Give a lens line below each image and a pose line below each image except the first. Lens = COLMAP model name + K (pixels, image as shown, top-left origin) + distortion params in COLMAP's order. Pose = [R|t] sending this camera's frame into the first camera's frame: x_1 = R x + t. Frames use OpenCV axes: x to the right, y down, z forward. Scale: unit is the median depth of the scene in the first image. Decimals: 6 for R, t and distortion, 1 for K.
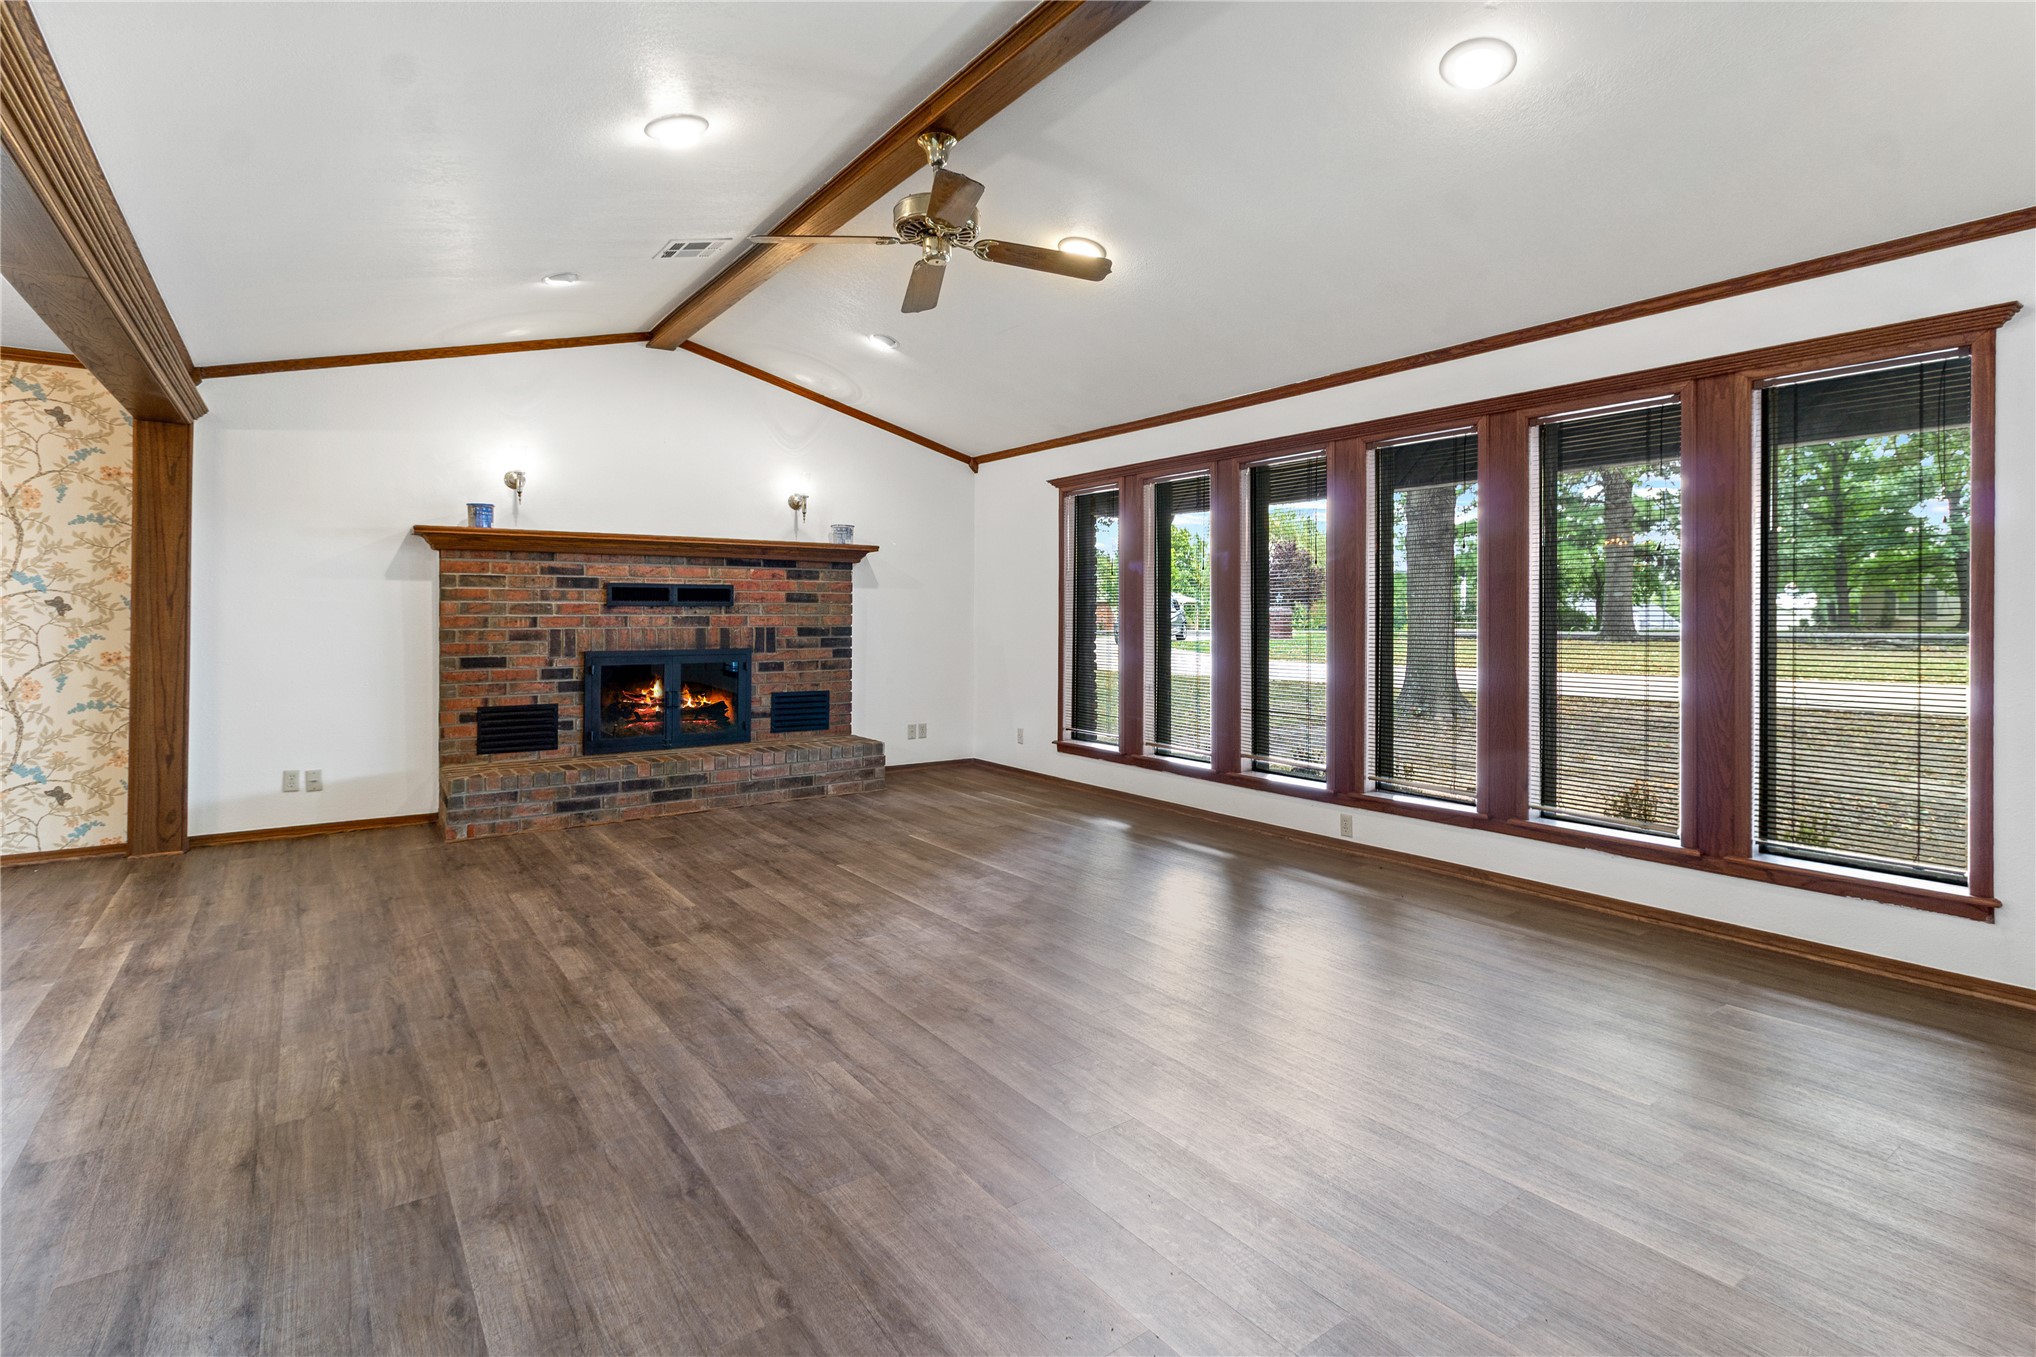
lens RADIAL K [[975.6, 0, 1054.6], [0, 975.6, 625.6], [0, 0, 1]] dist [0.001399, -0.000061]
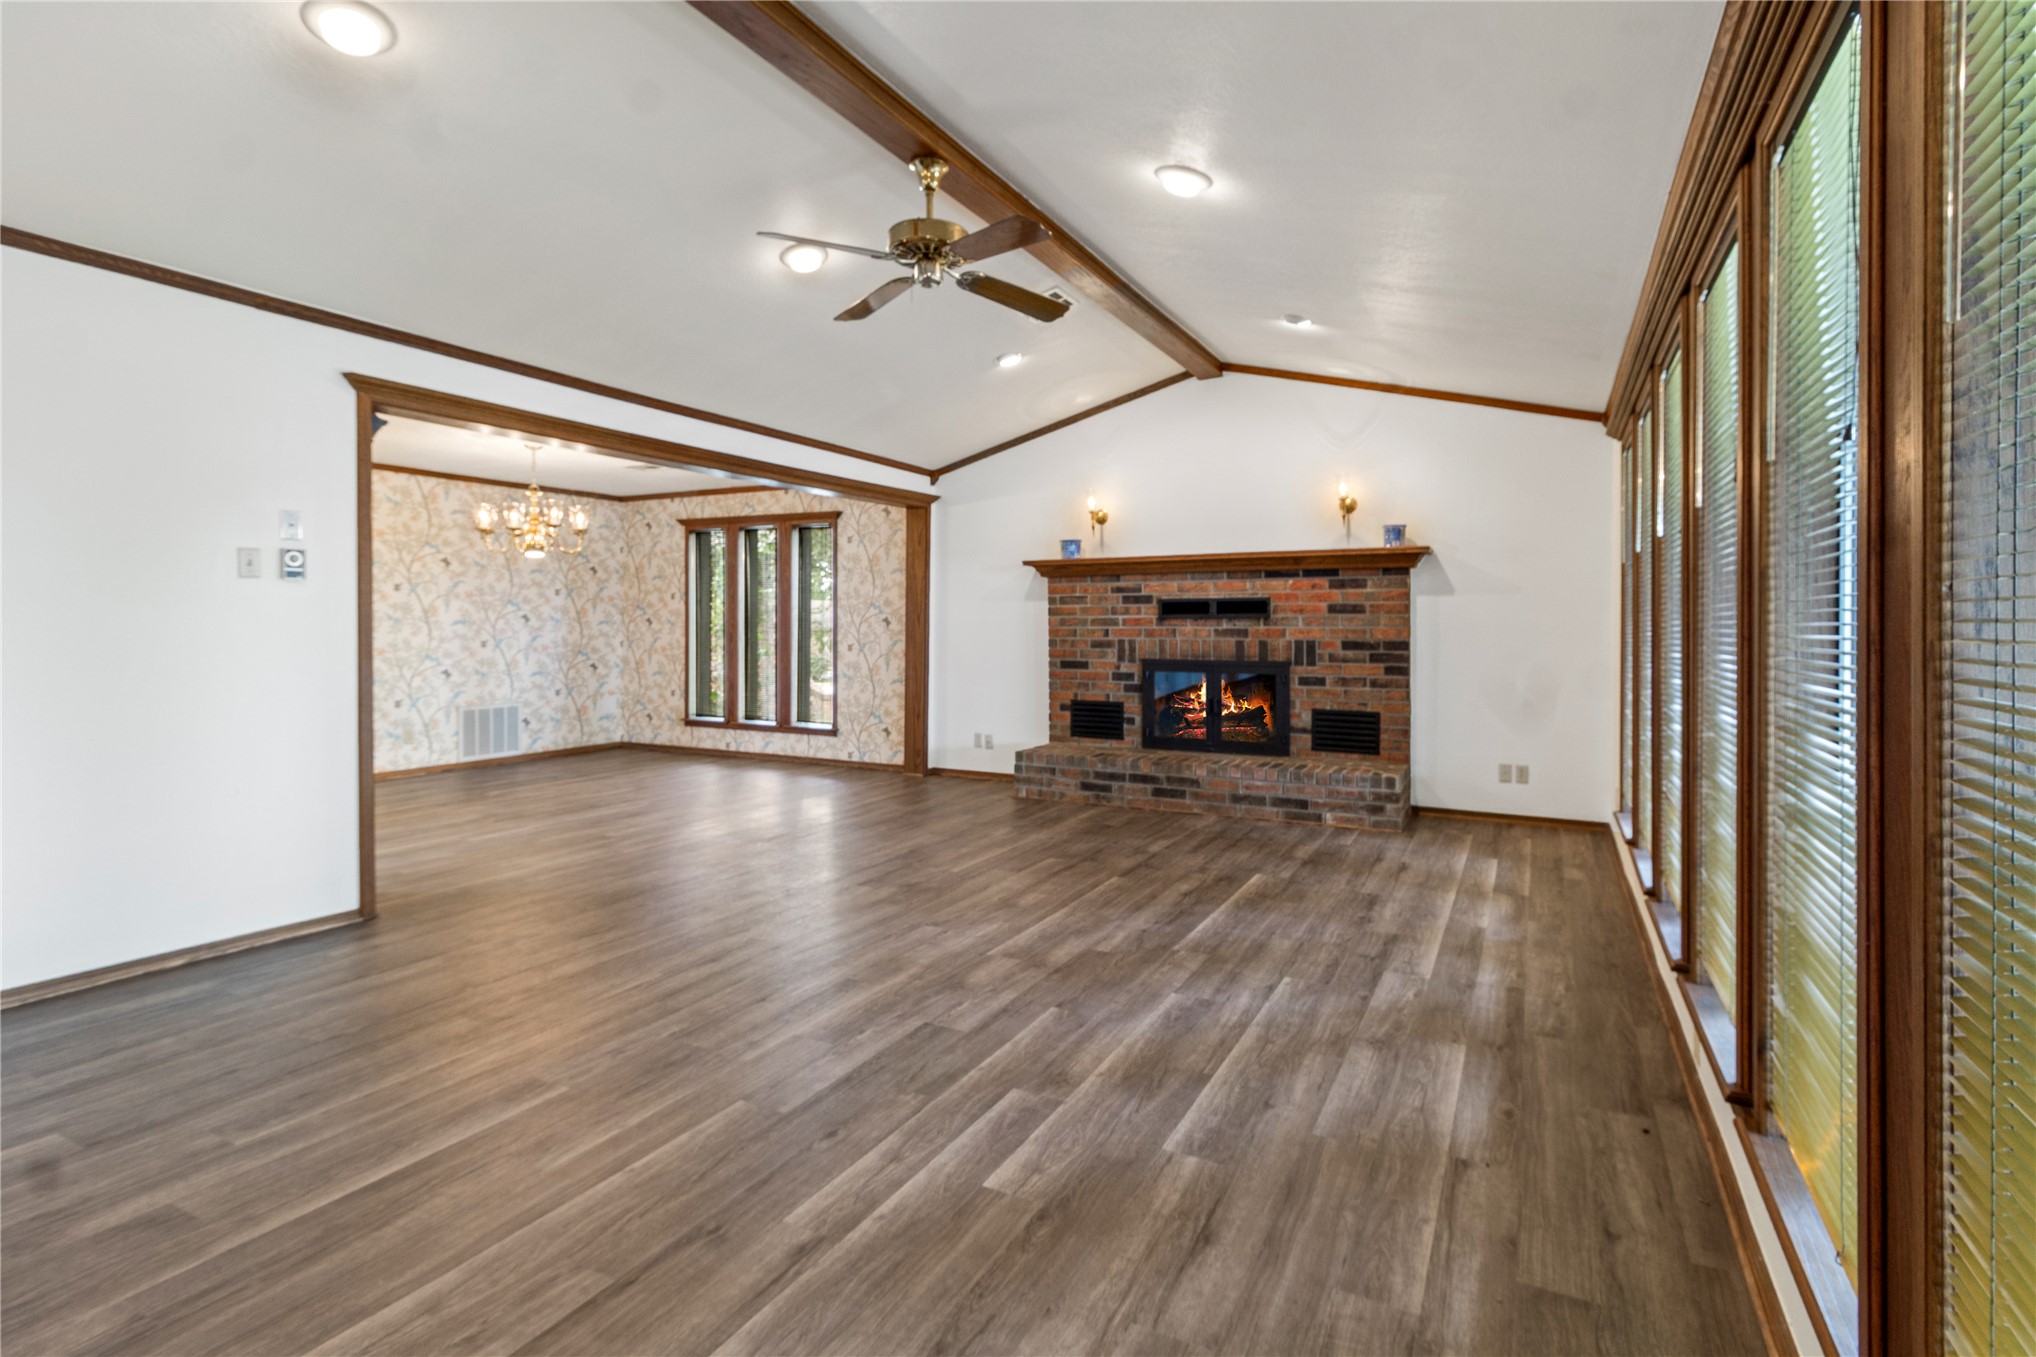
lens RADIAL K [[975.6, 0, 1054.6], [0, 975.6, 625.6], [0, 0, 1]] dist [0.001399, -0.000061]
pose [[0.443064, -0.001277, -0.896489, 0.546879], [-0.010294, 0.999926, -0.006513, -0.004395], [0.896431, 0.012114, 0.443018, 0.420078]]
